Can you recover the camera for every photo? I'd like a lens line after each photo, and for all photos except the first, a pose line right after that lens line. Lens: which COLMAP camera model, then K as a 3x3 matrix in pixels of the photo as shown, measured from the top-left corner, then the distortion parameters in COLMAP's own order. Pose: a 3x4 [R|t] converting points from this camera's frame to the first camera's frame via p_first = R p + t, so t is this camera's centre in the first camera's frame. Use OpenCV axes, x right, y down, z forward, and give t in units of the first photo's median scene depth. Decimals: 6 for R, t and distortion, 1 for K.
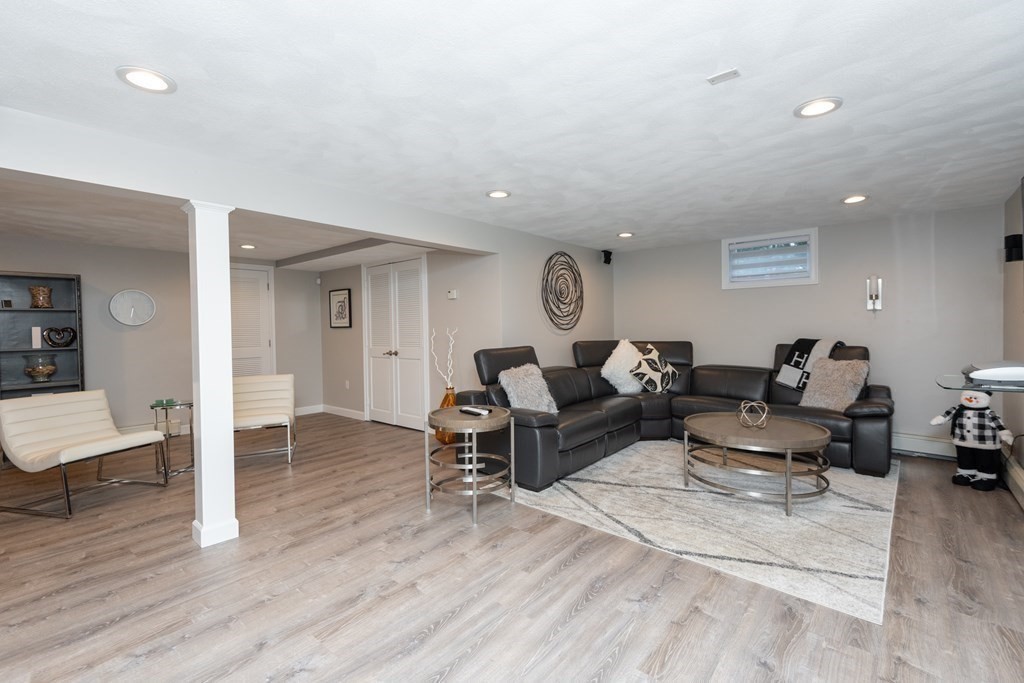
lens RADIAL K [[464.8, 0, 500.8], [0, 464.8, 336.7], [0, 0, 1]] dist [0.024506, -0.003941]
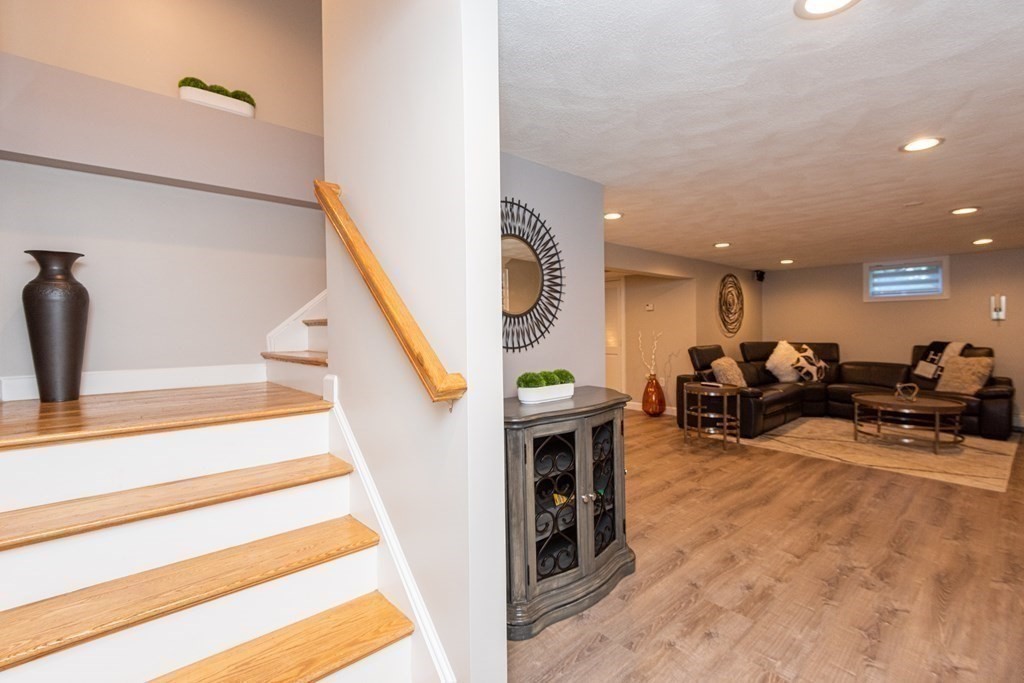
lens RADIAL K [[464.8, 0, 520.1], [0, 464.8, 337.3], [0, 0, 1]] dist [0.024506, -0.003941]
pose [[0.993537, 0.007219, -0.113280, -0.357946], [-0.007973, 0.999949, -0.006211, 0.010487], [0.113229, 0.007075, 0.993544, -0.436311]]
